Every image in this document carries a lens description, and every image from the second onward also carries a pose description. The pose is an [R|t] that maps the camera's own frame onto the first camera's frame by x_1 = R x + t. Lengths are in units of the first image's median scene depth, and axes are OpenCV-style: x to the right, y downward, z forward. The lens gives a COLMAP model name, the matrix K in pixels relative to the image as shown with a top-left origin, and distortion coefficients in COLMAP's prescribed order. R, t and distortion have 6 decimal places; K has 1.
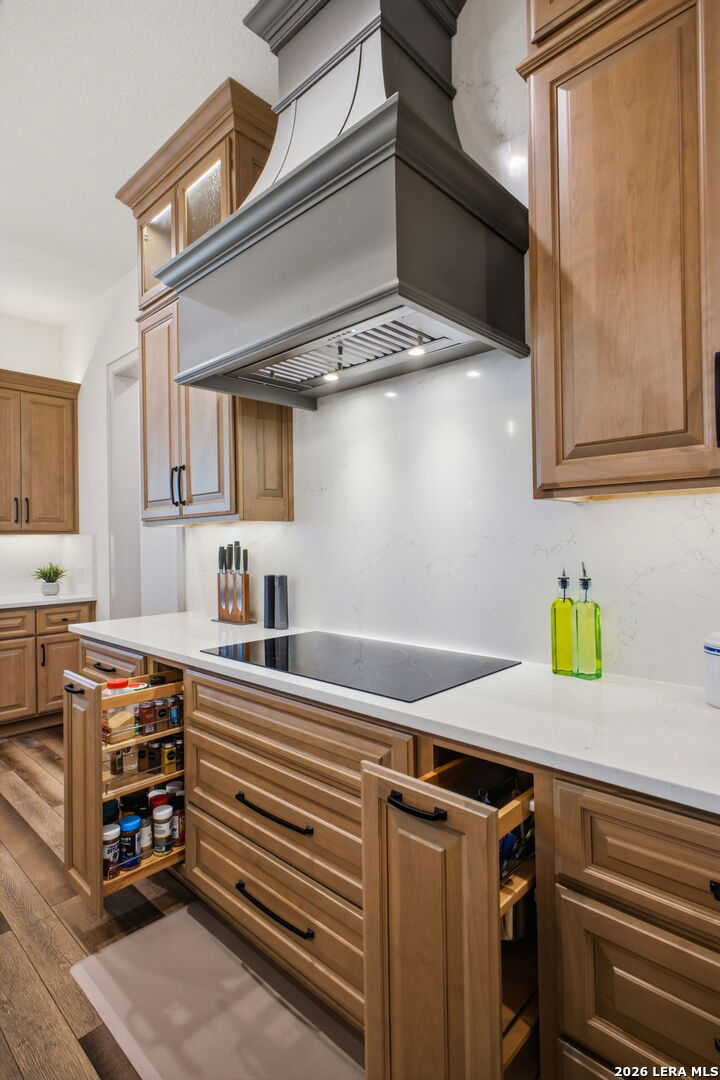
lens RADIAL K [[540.3, 0, 360.0], [0, 540.3, 540.0], [0, 0, 1]] dist [-0.001436, -0.000182]
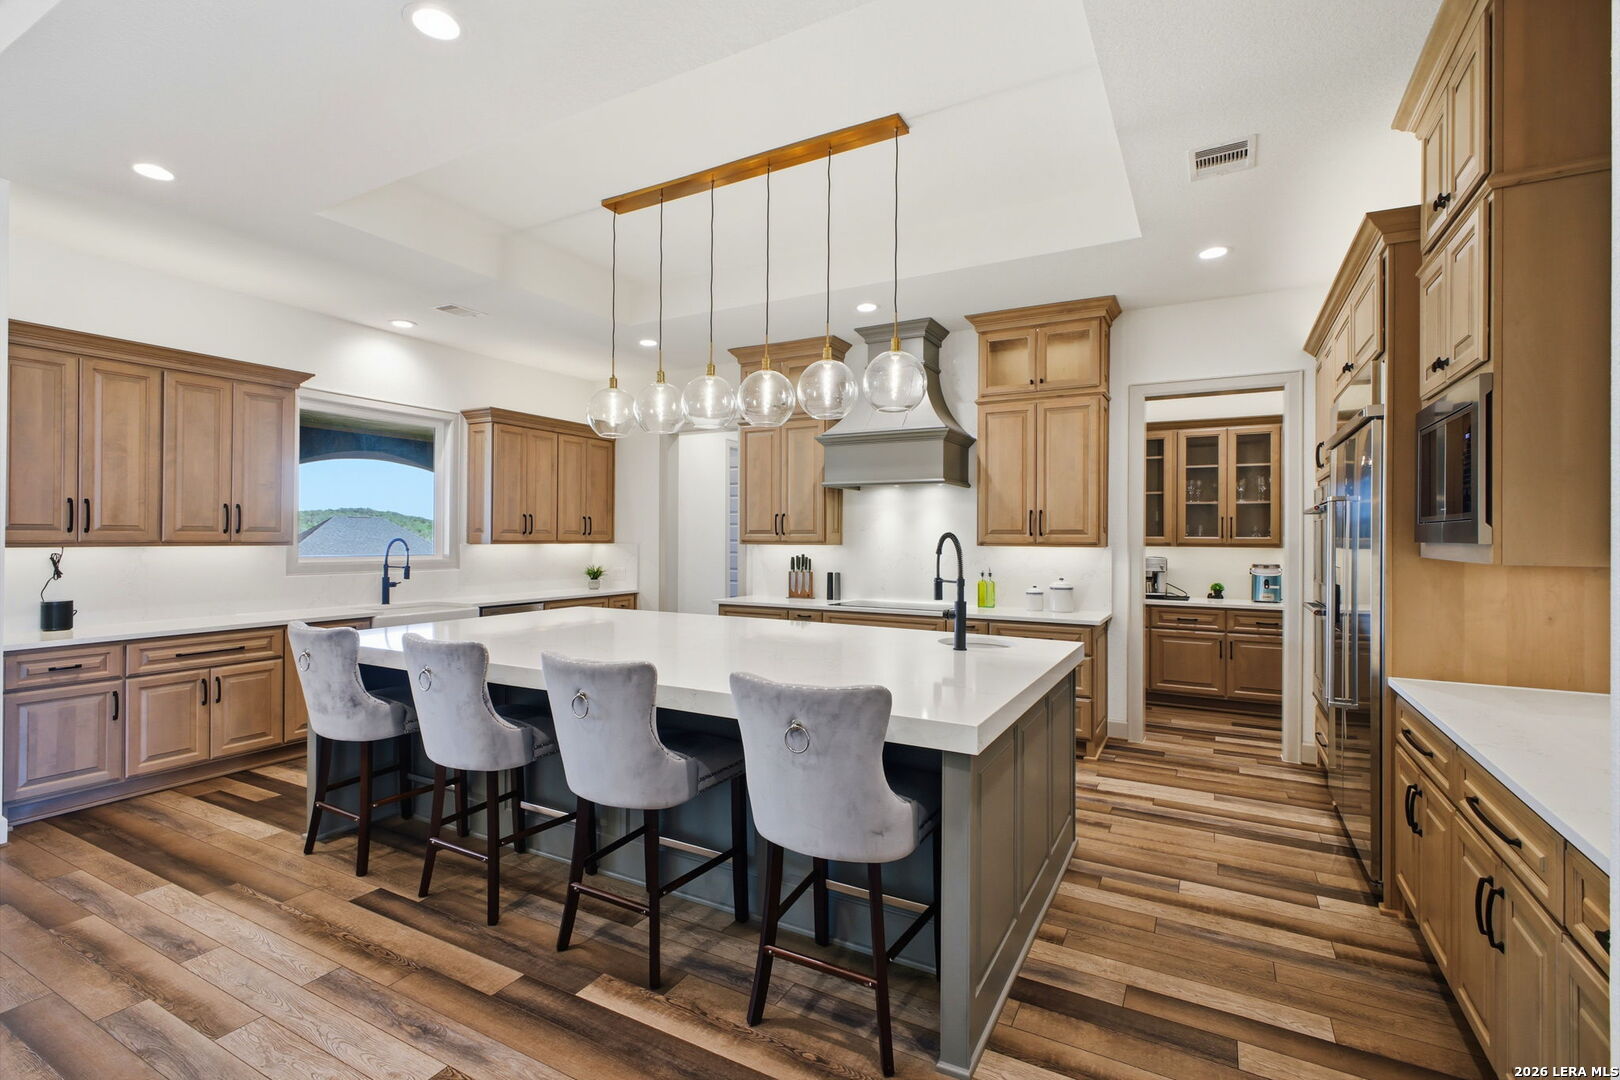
lens RADIAL K [[729.4, 0, 810.0], [0, 729.4, 540.0], [0, 0, 1]] dist [-0.003294, -0.000143]
pose [[0.967007, 0.017992, 0.254112, -0.871987], [-0.018955, 0.999819, 0.001340, -0.052888], [-0.254042, -0.006113, 0.967174, -1.458287]]
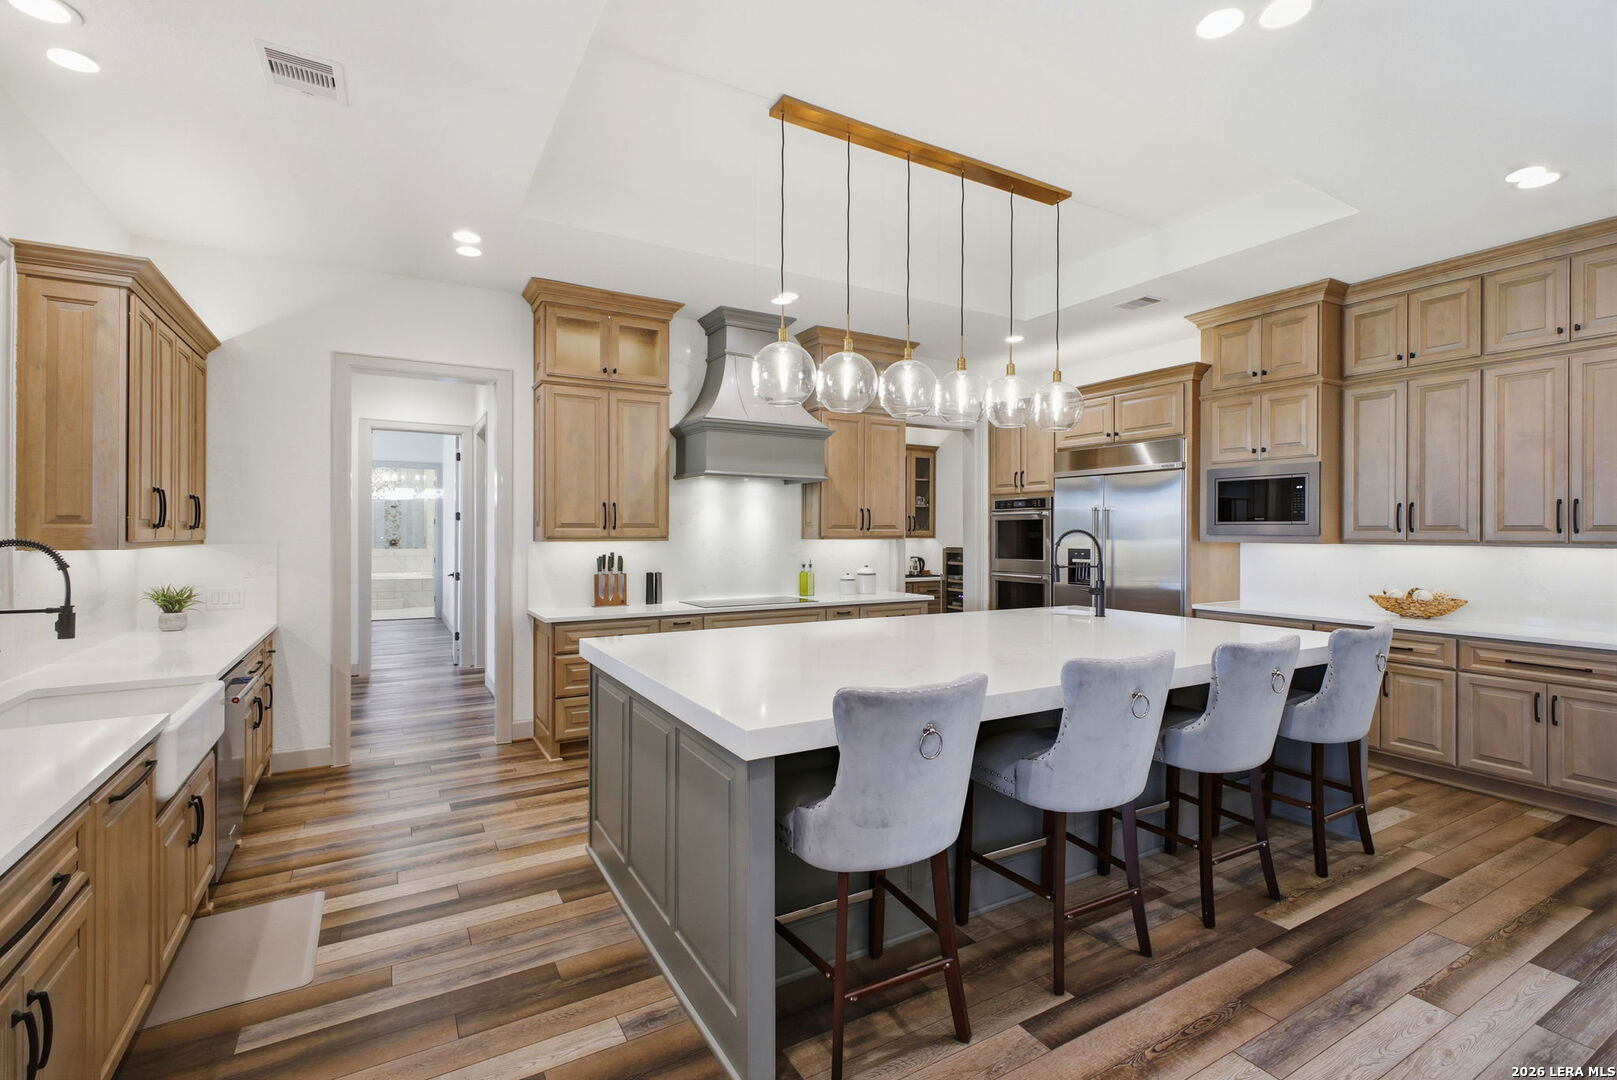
lens RADIAL K [[748.1, 0, 812.0], [0, 748.1, 534.2], [0, 0, 1]] dist [0.003677, 0.000028]
pose [[0.279291, 0.010612, 0.960148, -2.178146], [-0.008244, 0.999929, -0.008654, -0.037200], [-0.960171, -0.005499, 0.279358, -0.124706]]
